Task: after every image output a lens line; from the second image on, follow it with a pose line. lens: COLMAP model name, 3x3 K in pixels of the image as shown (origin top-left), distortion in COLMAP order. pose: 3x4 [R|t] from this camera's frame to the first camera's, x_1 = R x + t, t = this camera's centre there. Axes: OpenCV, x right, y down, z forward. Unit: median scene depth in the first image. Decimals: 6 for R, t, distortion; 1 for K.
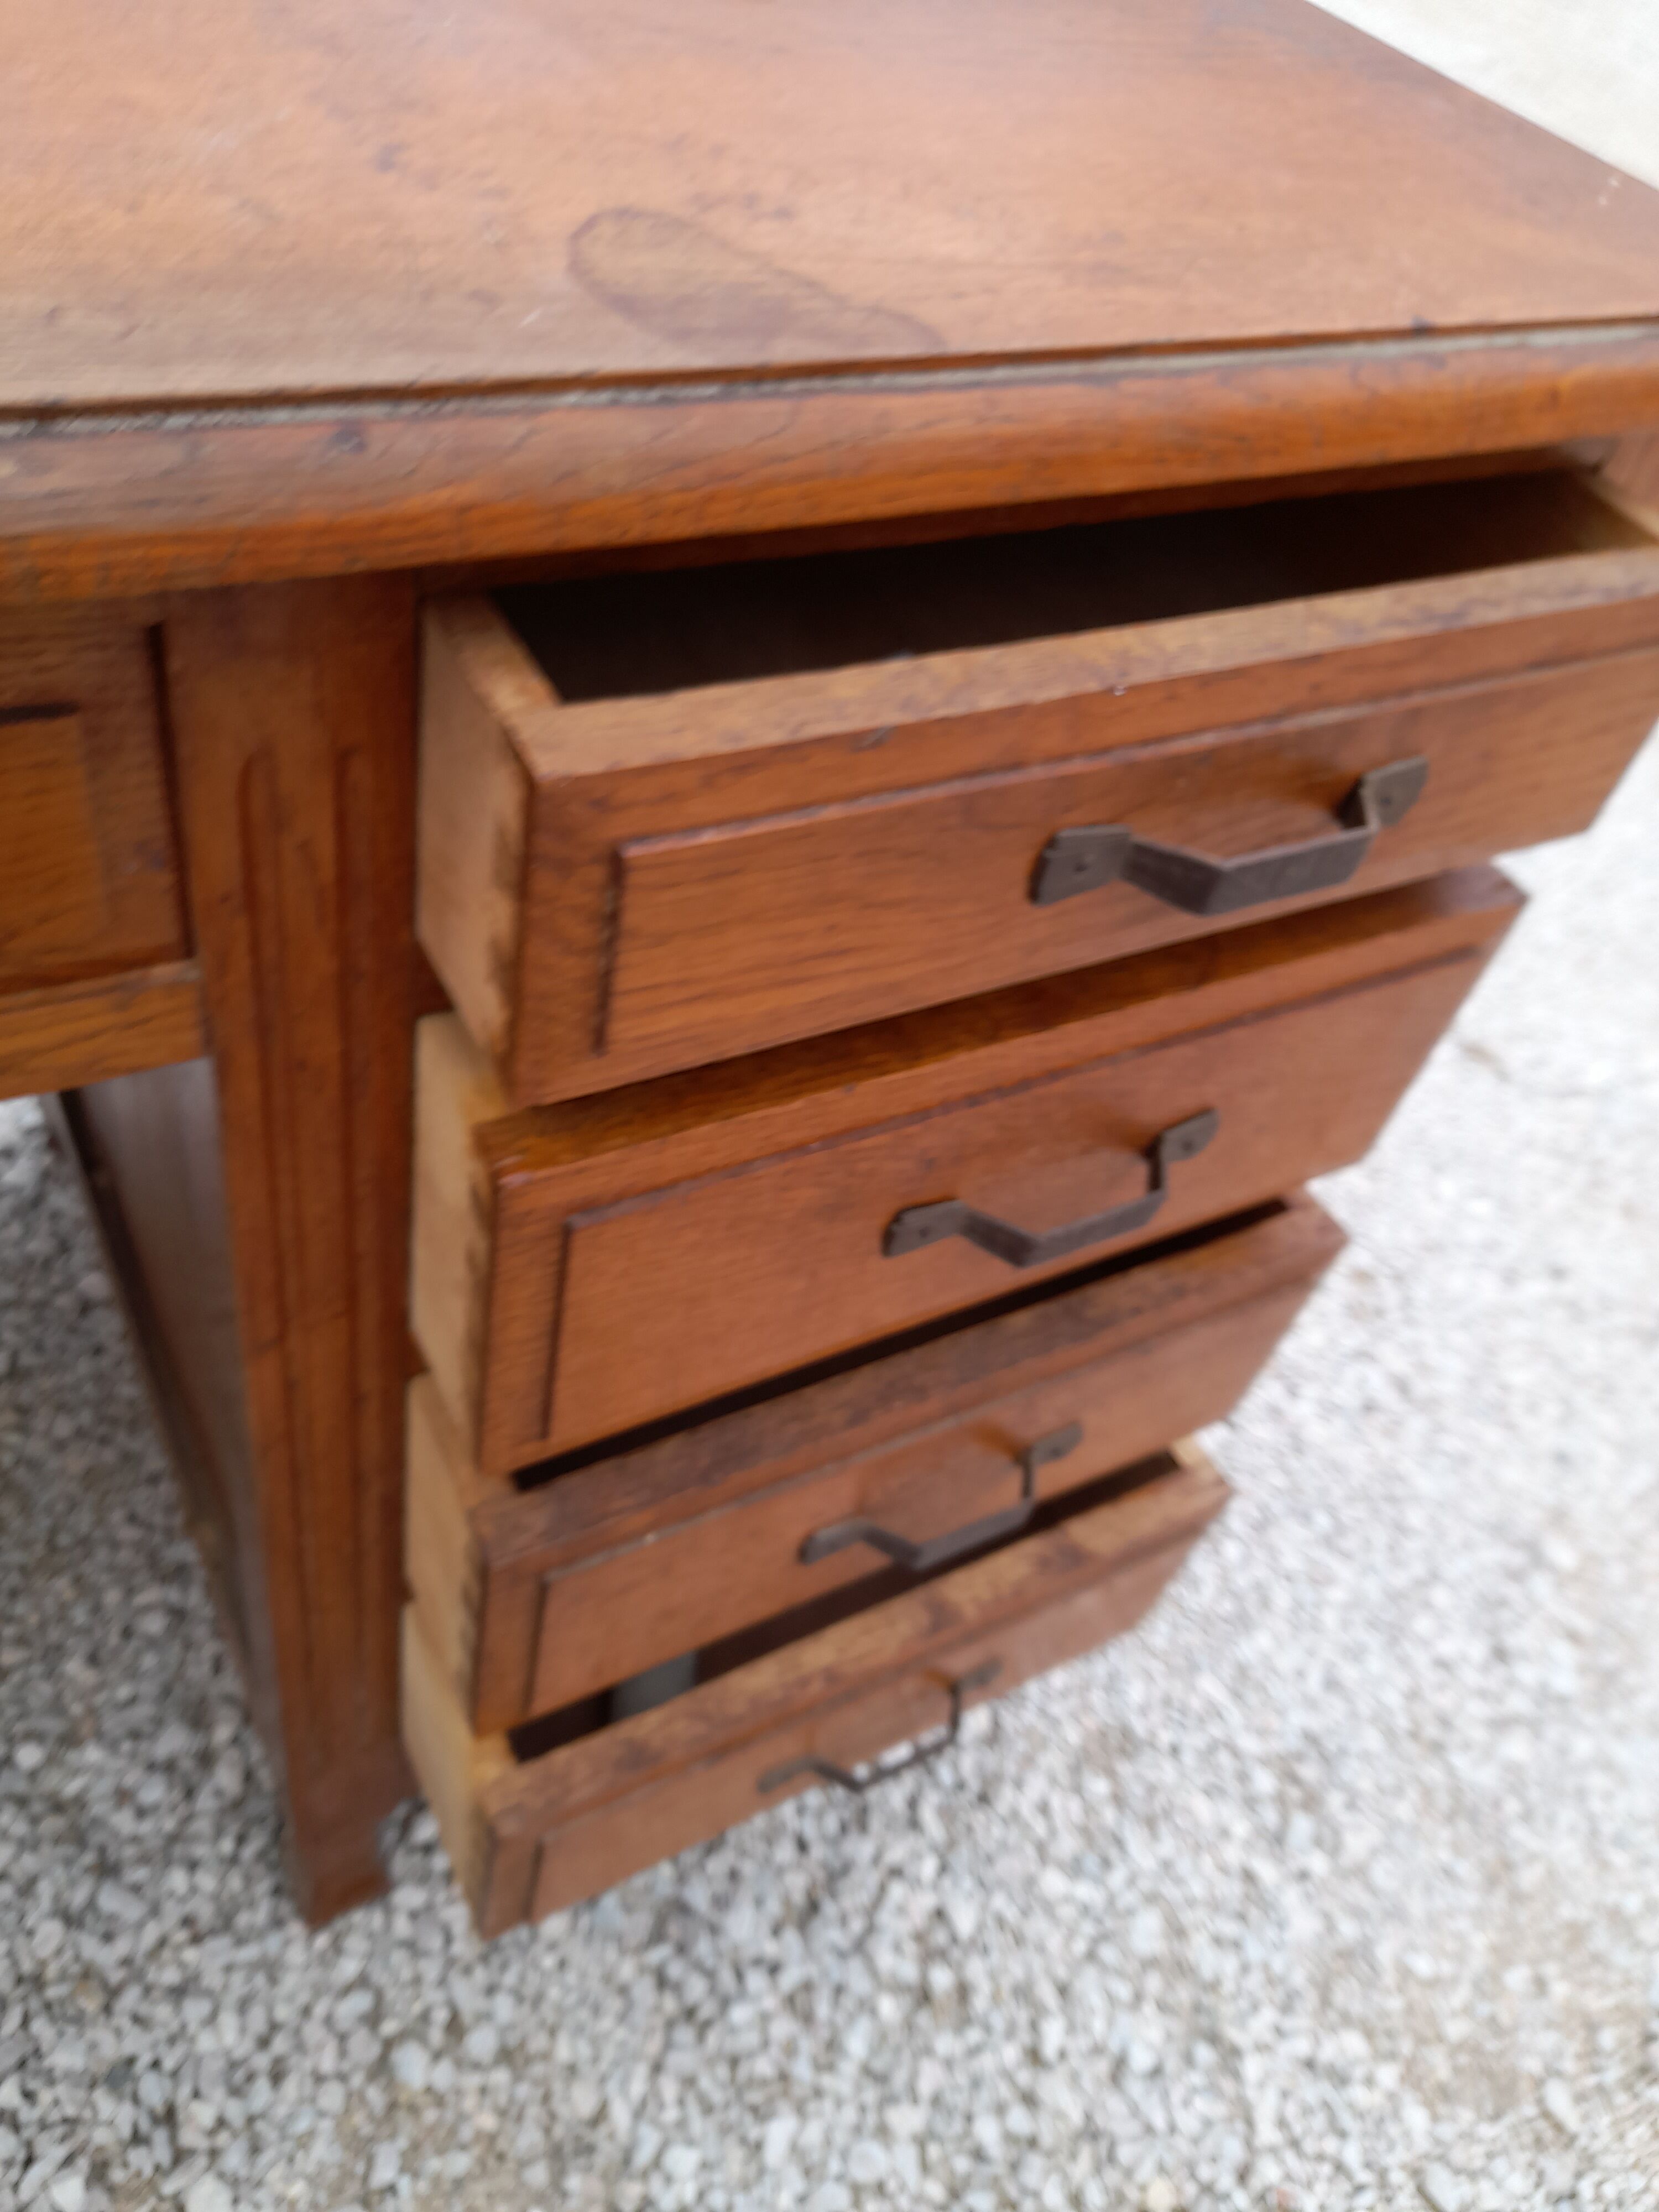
lens RADIAL K [[1680.4, 0, 810.0], [0, 1680.4, 1131.1], [0, 0, 1]] dist [-0.006241, -0.004162]
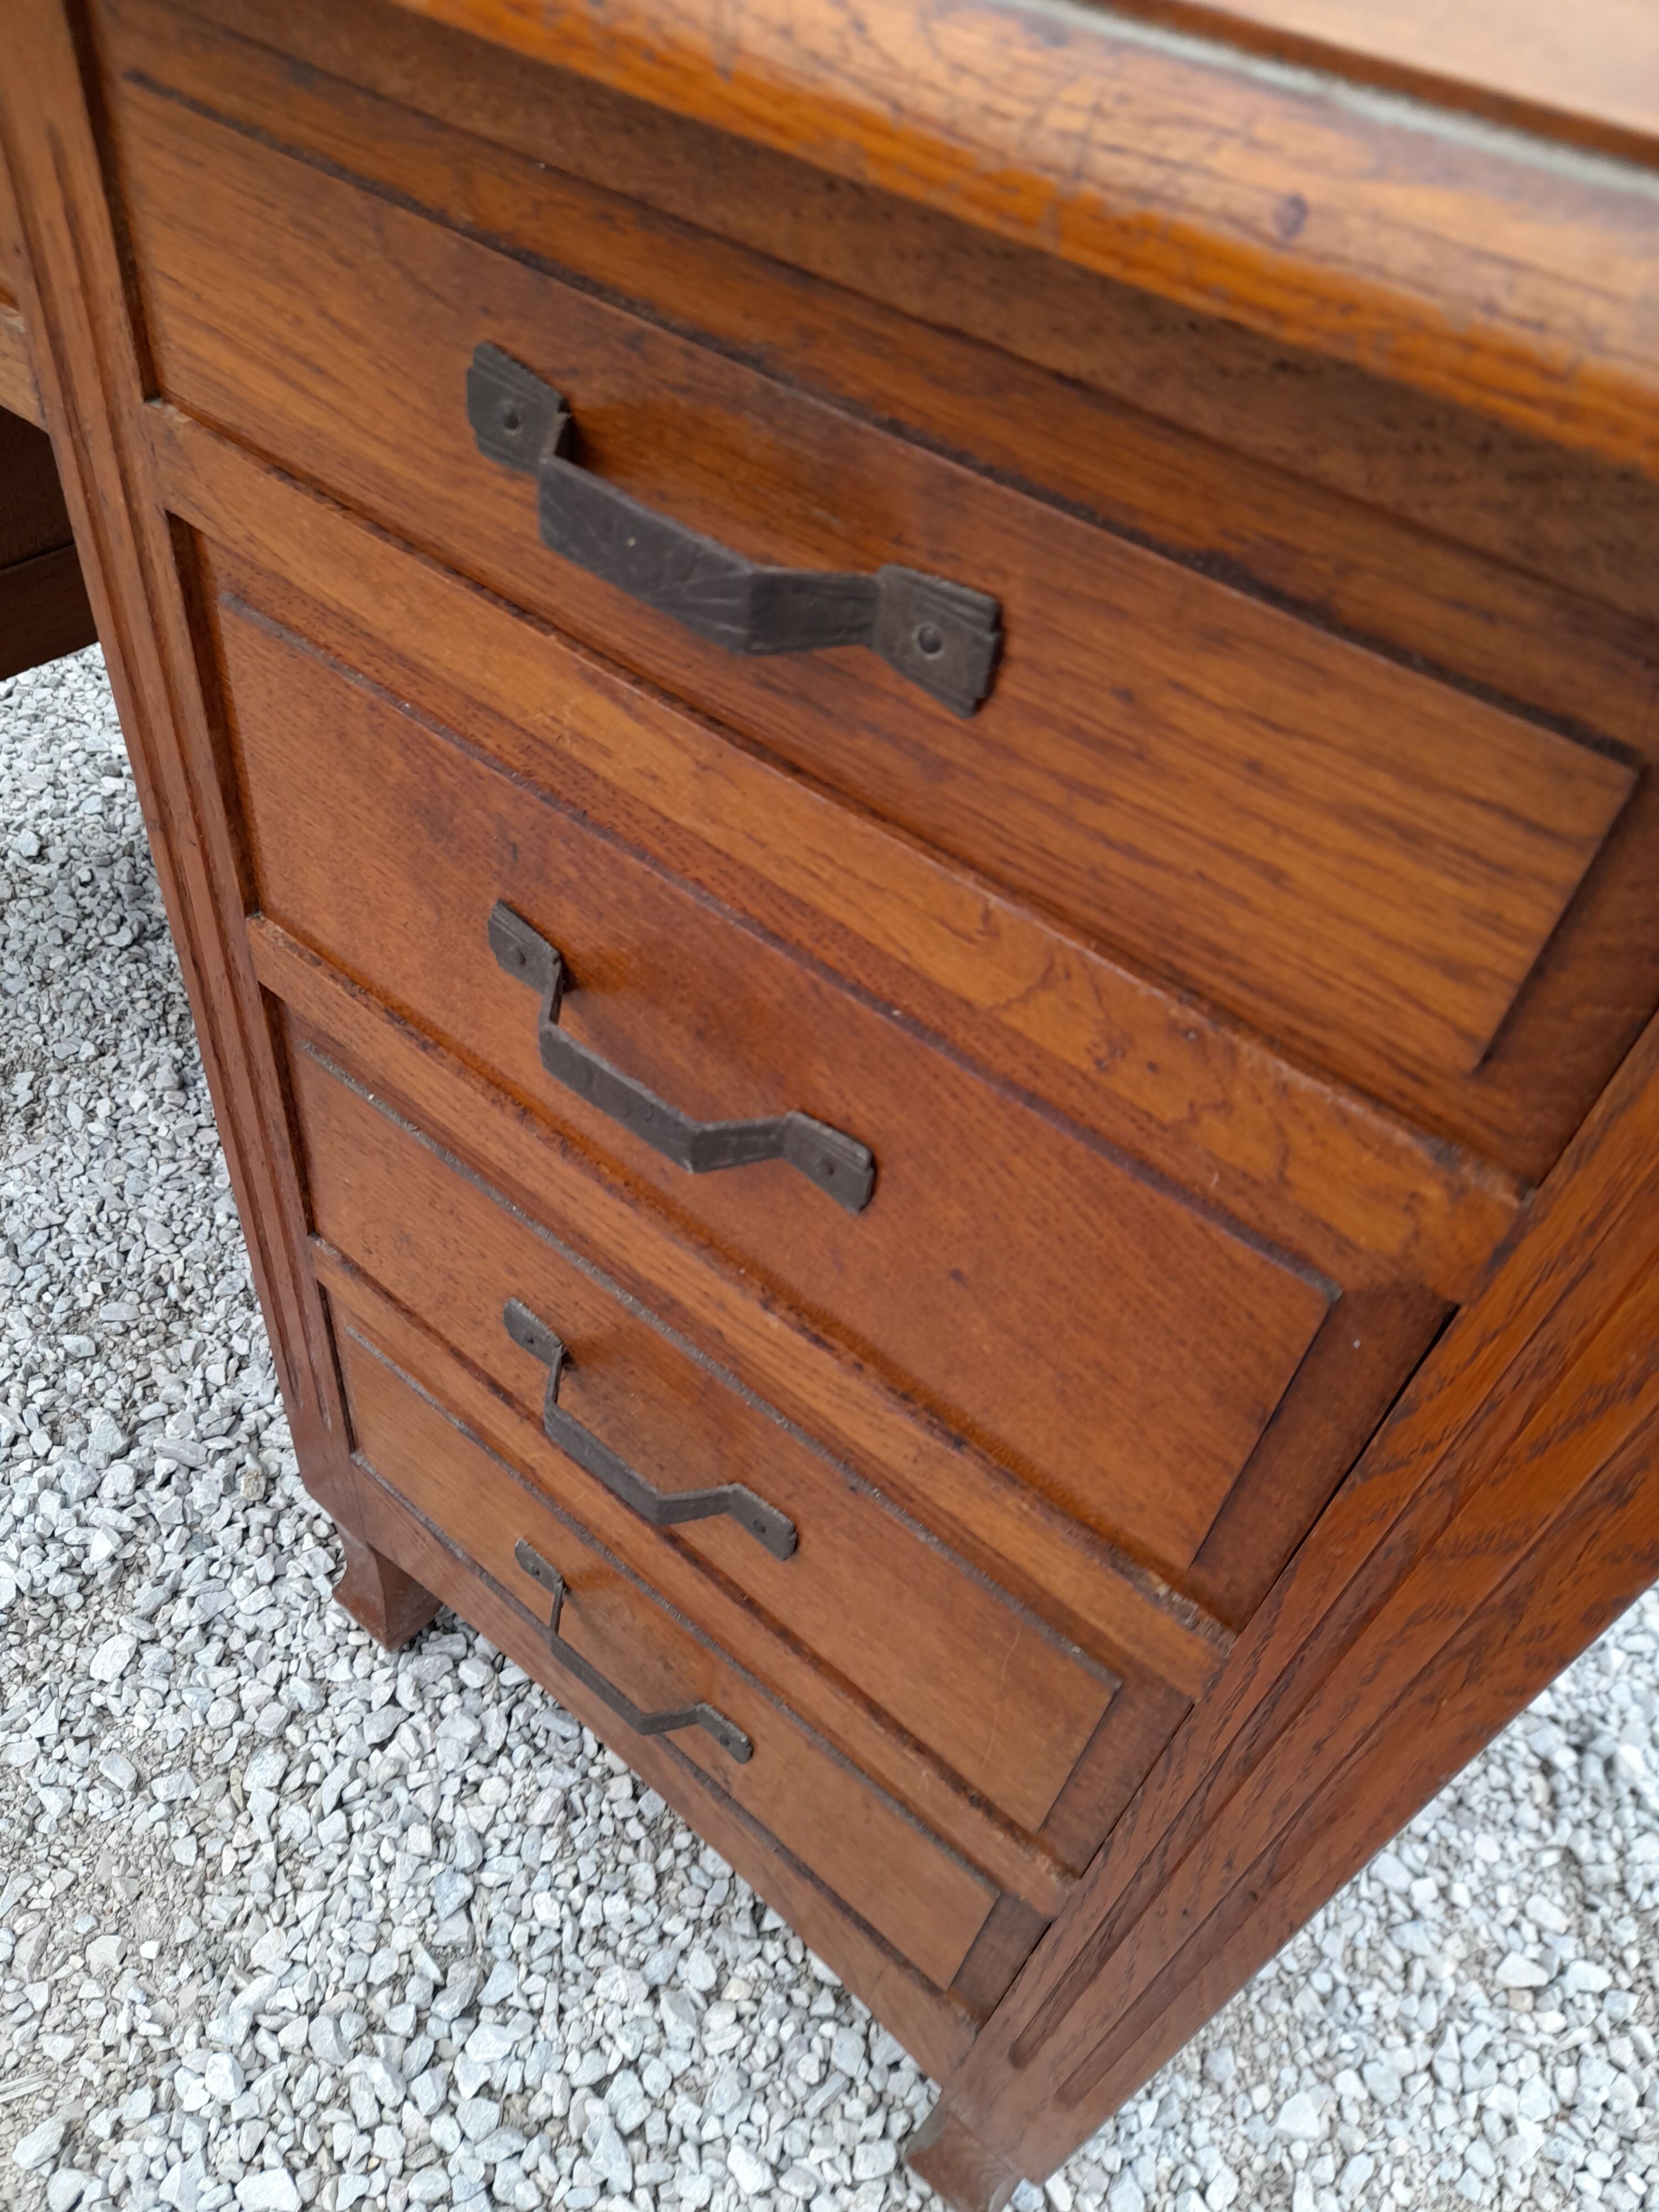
lens RADIAL K [[1632.6, 0, 809.0], [0, 1632.6, 1111.4], [0, 0, 1]] dist [0.042439, -0.042242]
pose [[0.380585, 0.565778, -0.731472, 0.391073], [-0.709836, 0.685707, 0.161052, -0.117311], [0.592695, 0.457931, 0.662580, 0.335025]]
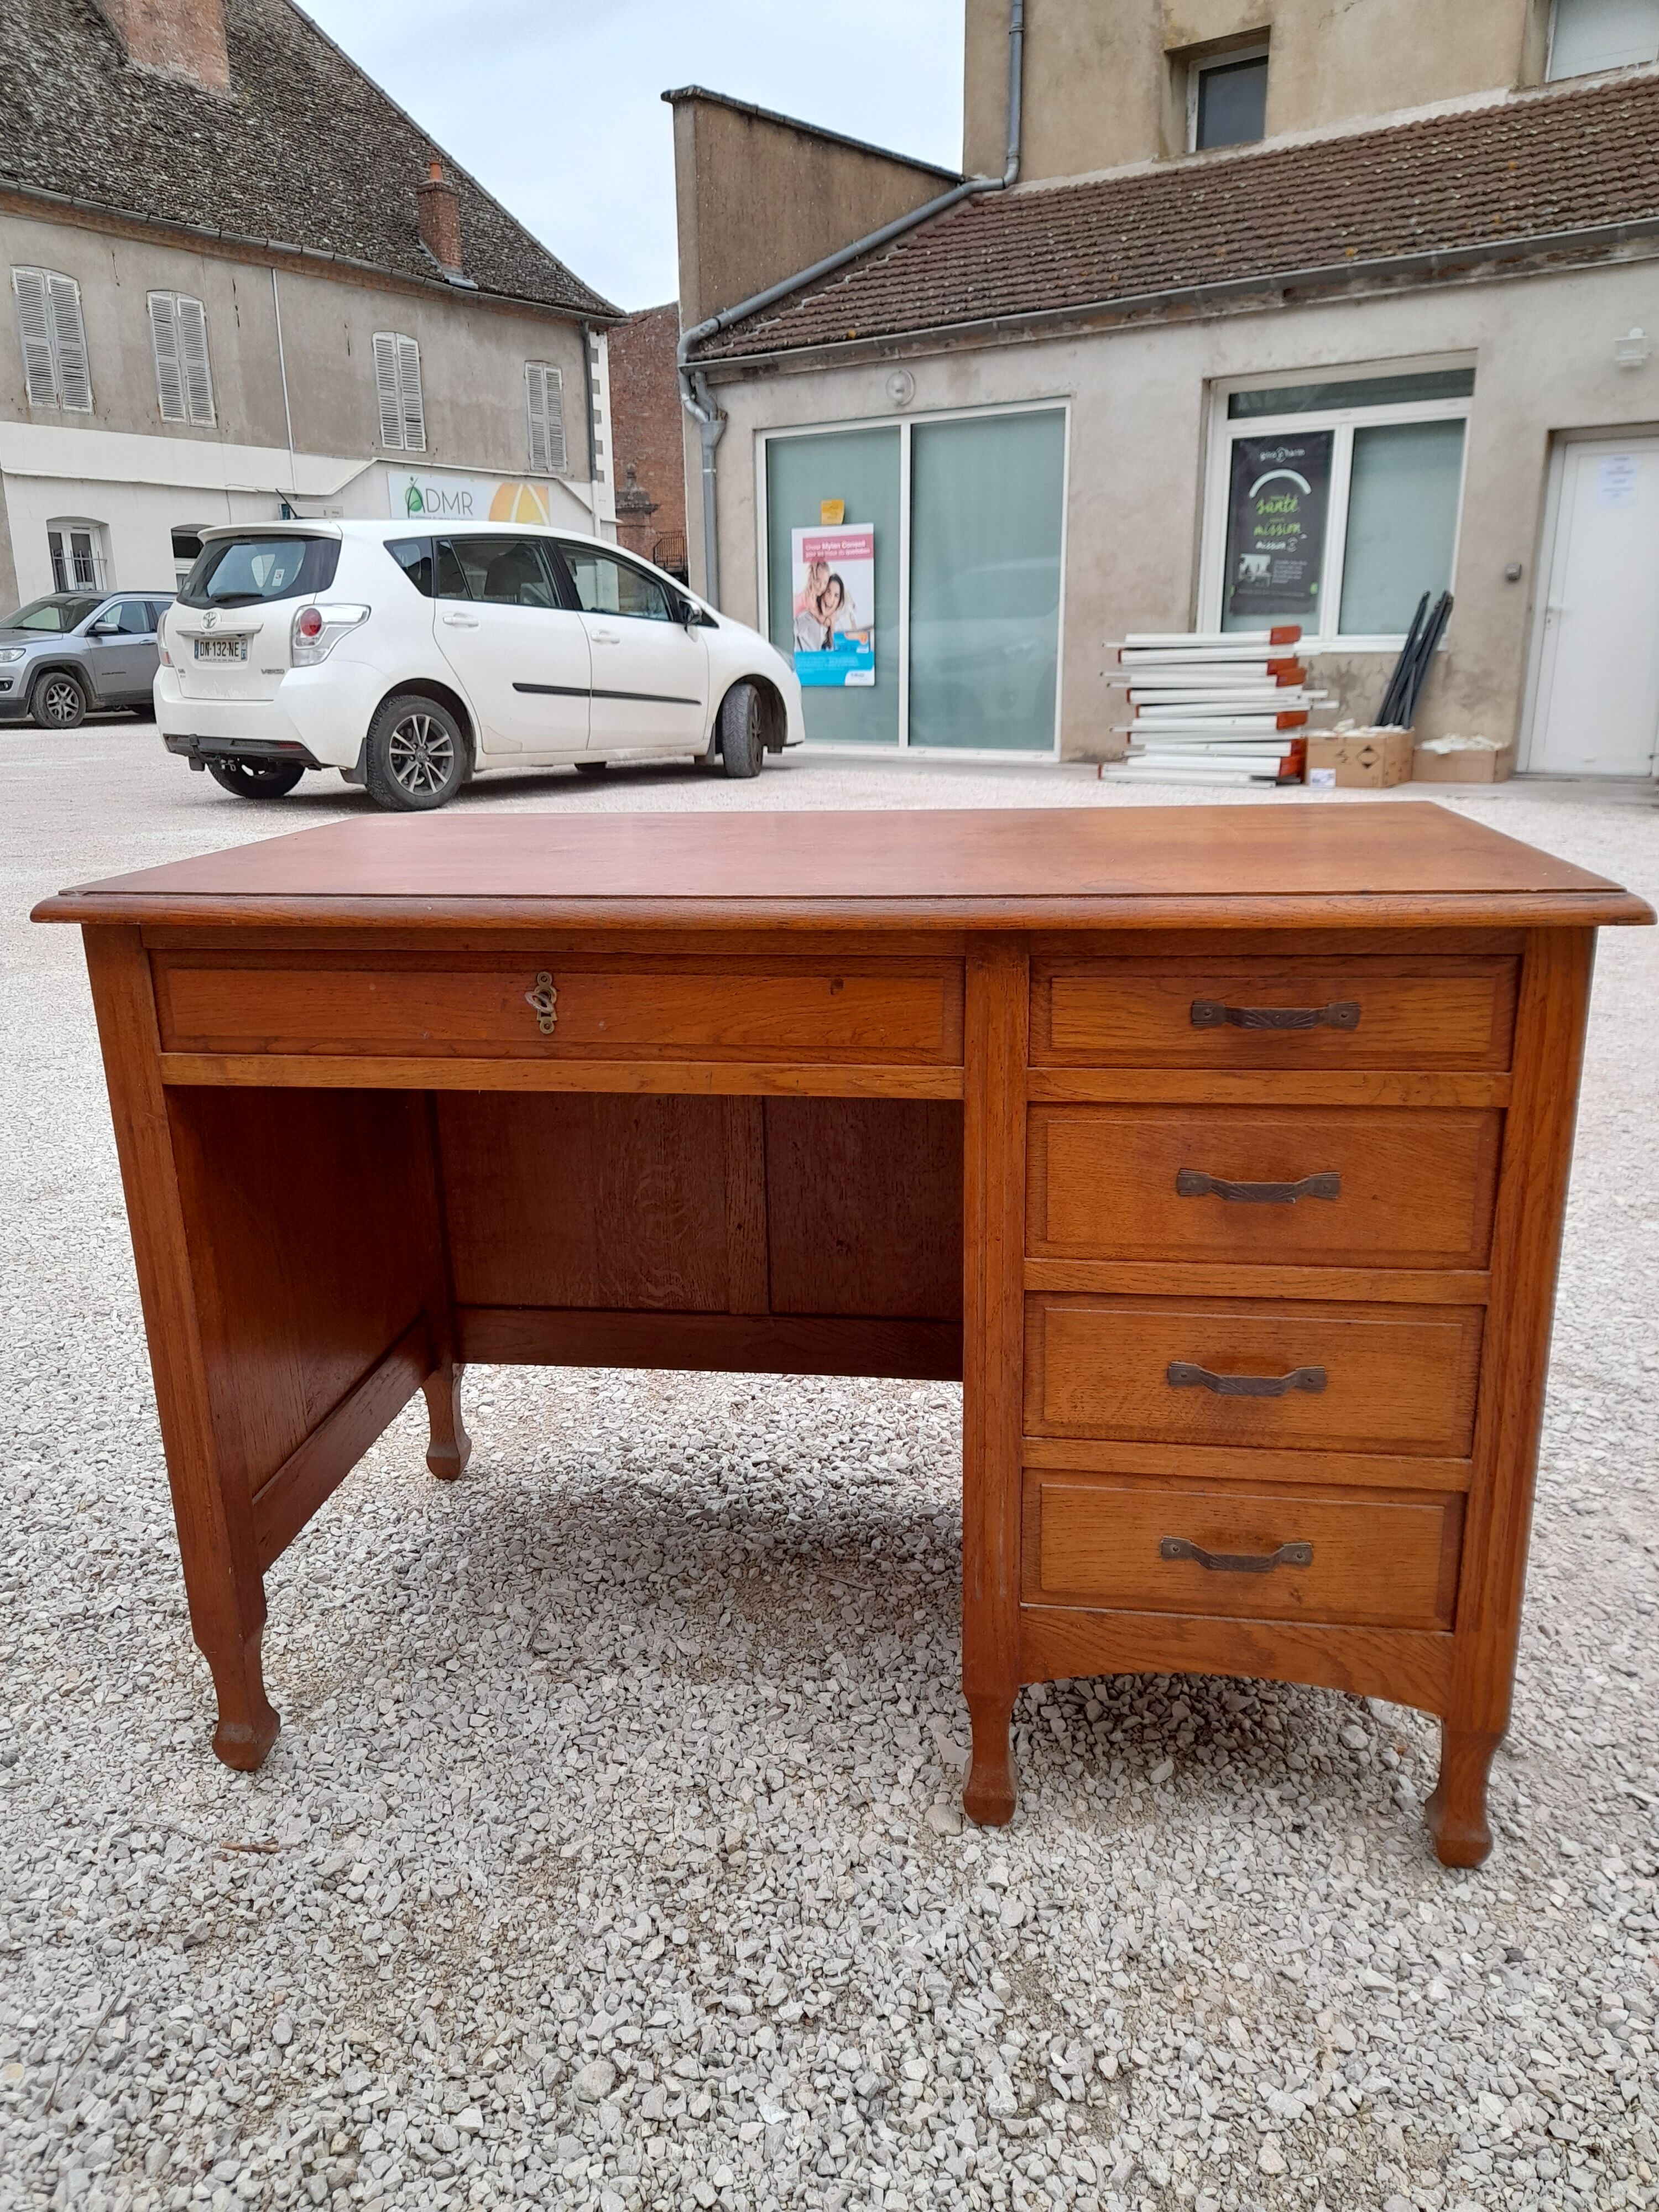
lens RADIAL K [[1661.1, 0, 790.3], [0, 1661.1, 1114.3], [0, 0, 1]] dist [0.033882, -0.062806]
pose [[0.775155, -0.025718, -0.631248, 0.649549], [-0.341823, 0.823217, -0.453288, 0.714812], [0.531312, 0.567144, 0.629330, -0.568364]]
